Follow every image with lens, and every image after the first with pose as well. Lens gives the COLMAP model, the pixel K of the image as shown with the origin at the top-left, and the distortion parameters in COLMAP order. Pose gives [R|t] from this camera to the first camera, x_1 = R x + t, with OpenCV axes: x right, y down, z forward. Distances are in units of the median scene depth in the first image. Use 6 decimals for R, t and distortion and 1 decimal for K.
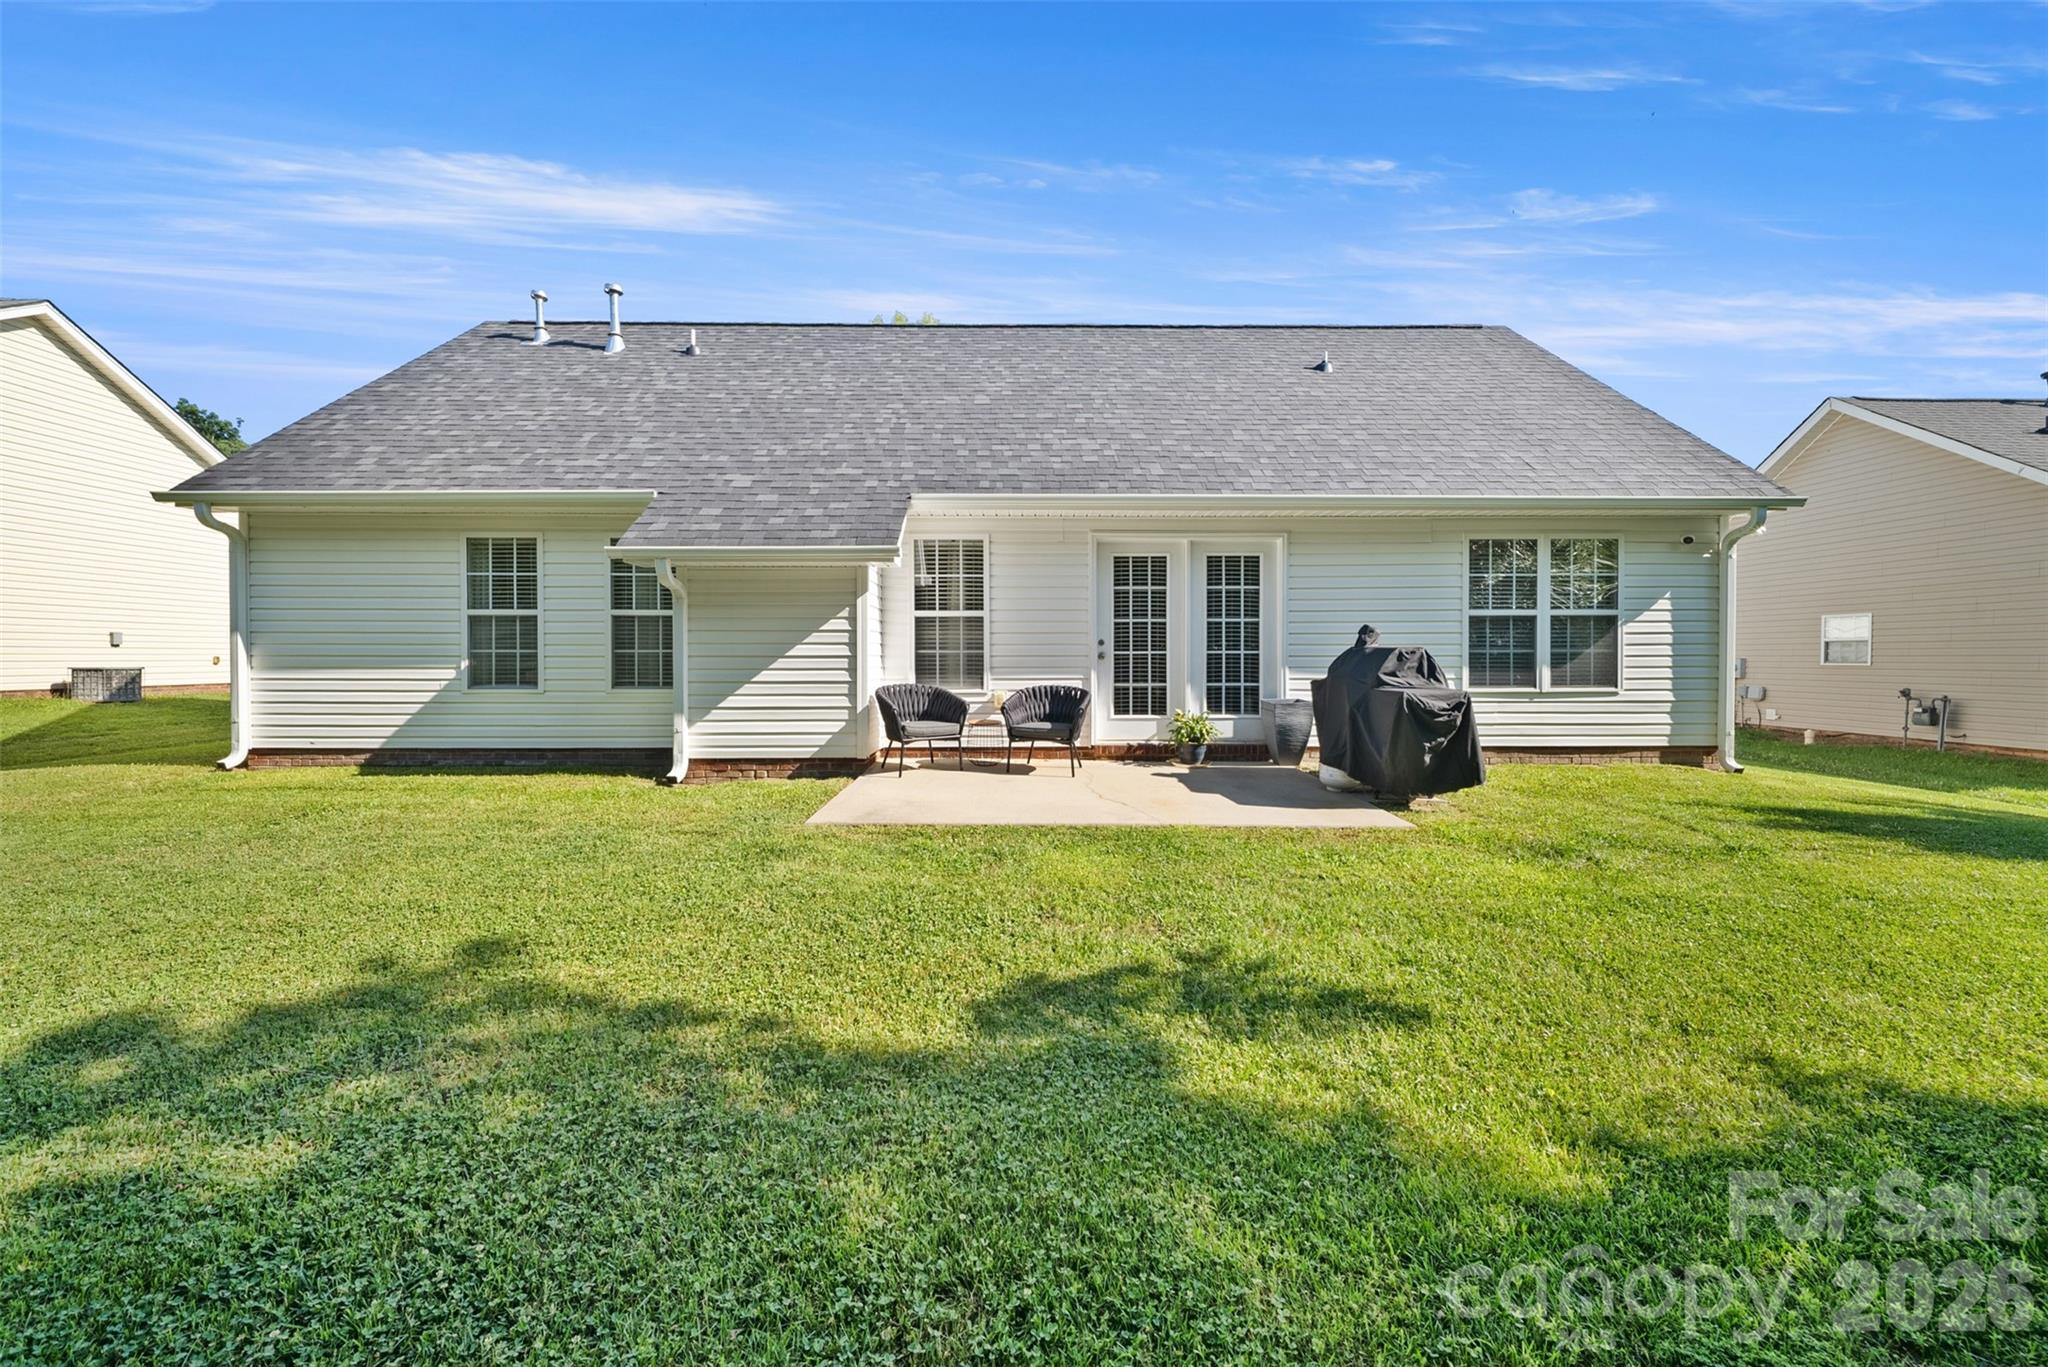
lens RADIAL K [[727.1, 0, 1028.1], [0, 727.1, 677.8], [0, 0, 1]] dist [-0.008163, 0.000034]
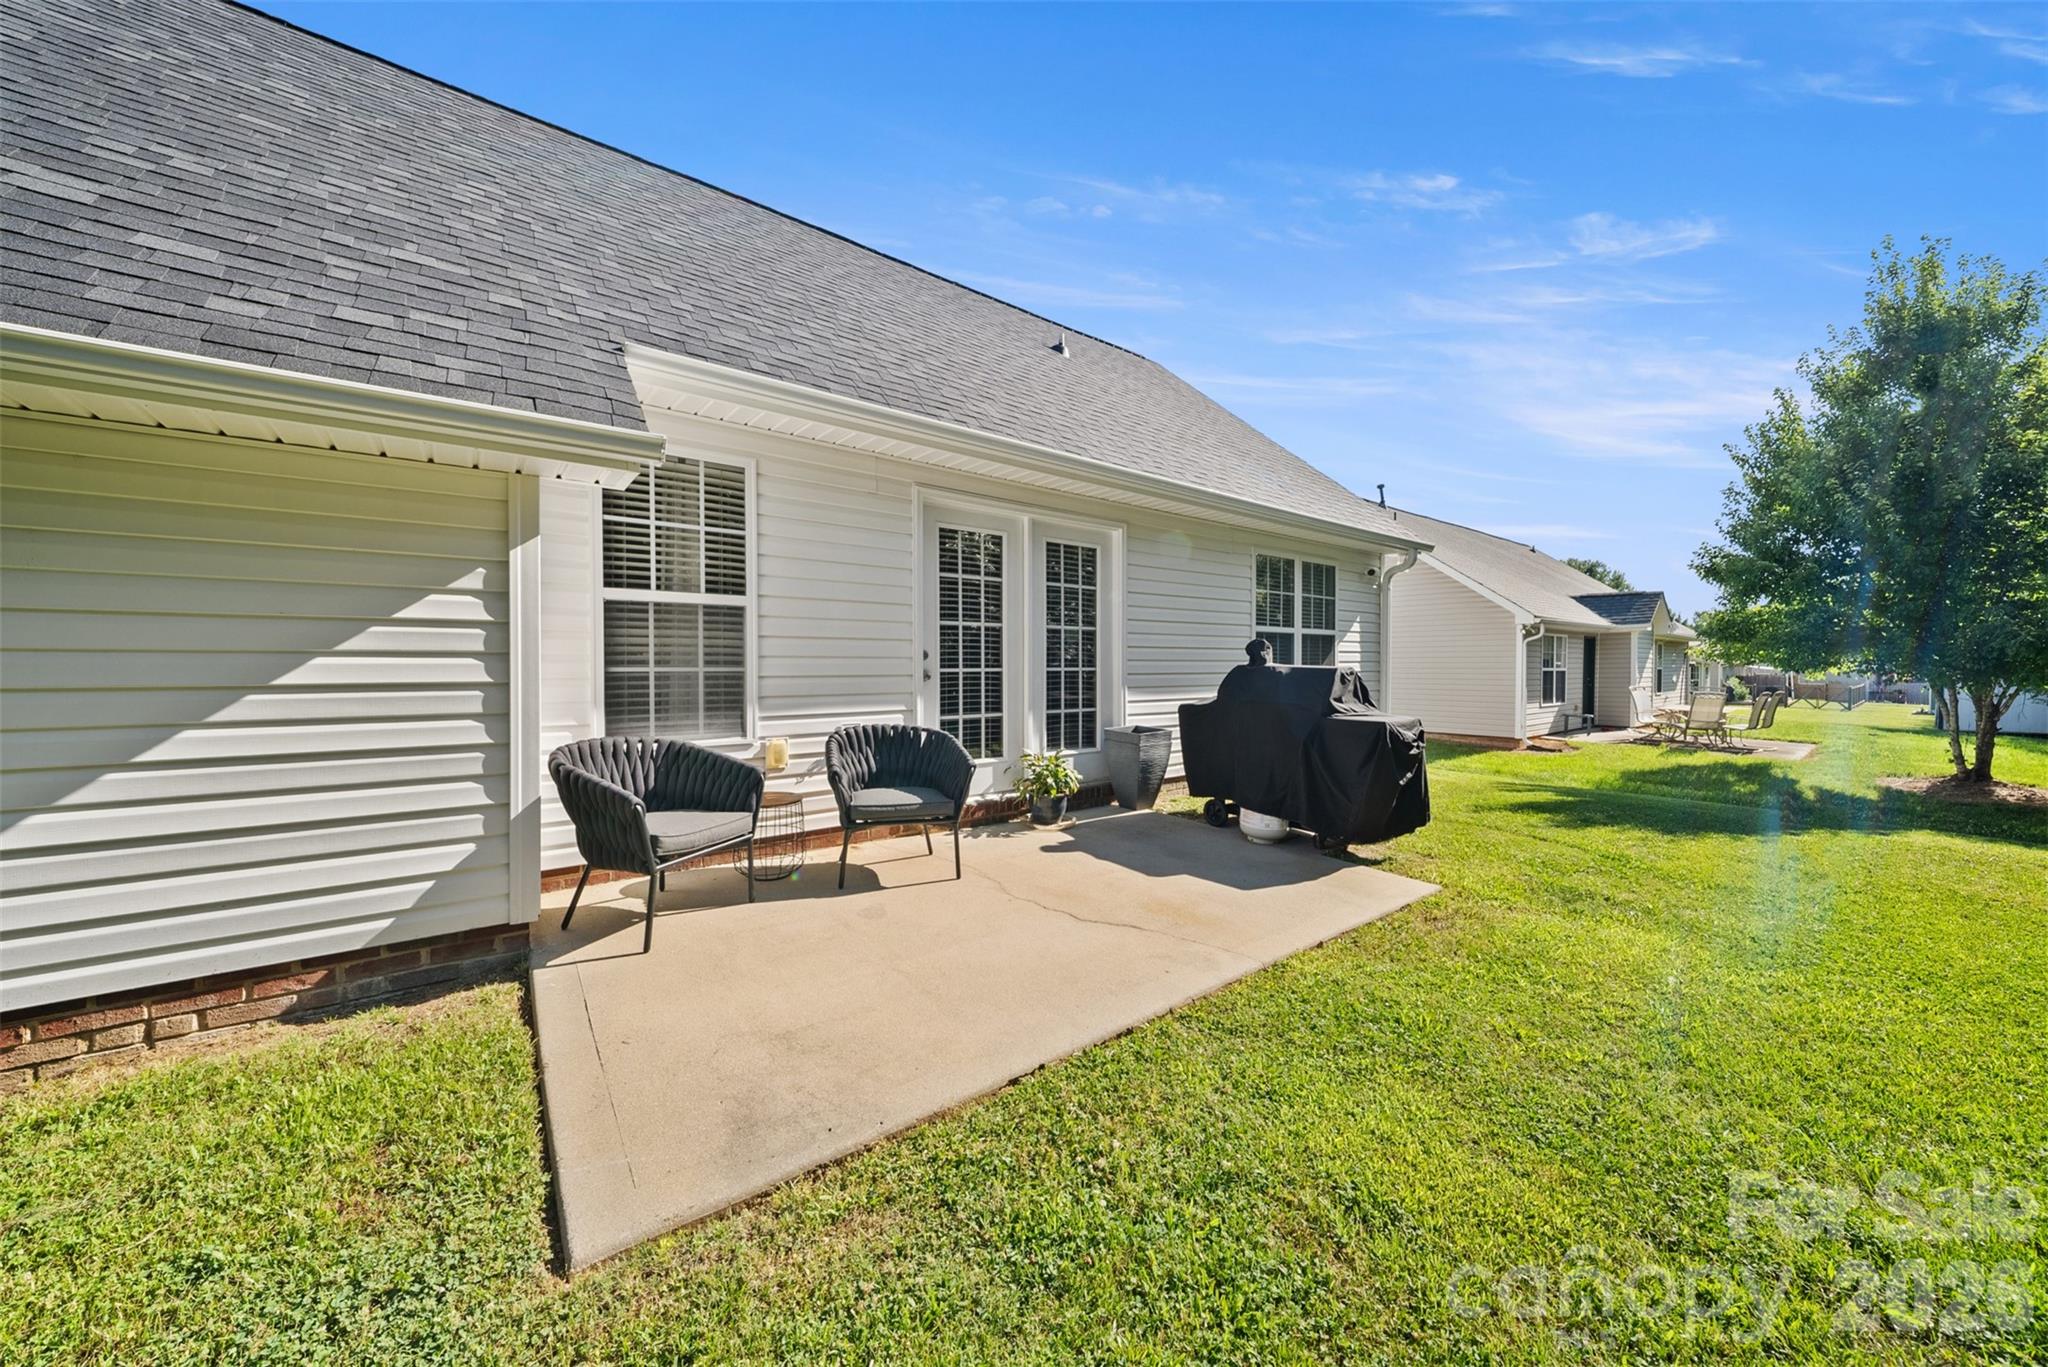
lens RADIAL K [[727.1, 0, 1068.1], [0, 727.1, 681.7], [0, 0, 1]] dist [-0.008163, 0.000034]
pose [[0.790922, -0.010772, 0.611822, -0.205442], [0.011786, 0.999928, 0.002369, -0.024644], [-0.611803, 0.005337, 0.790992, 0.403288]]
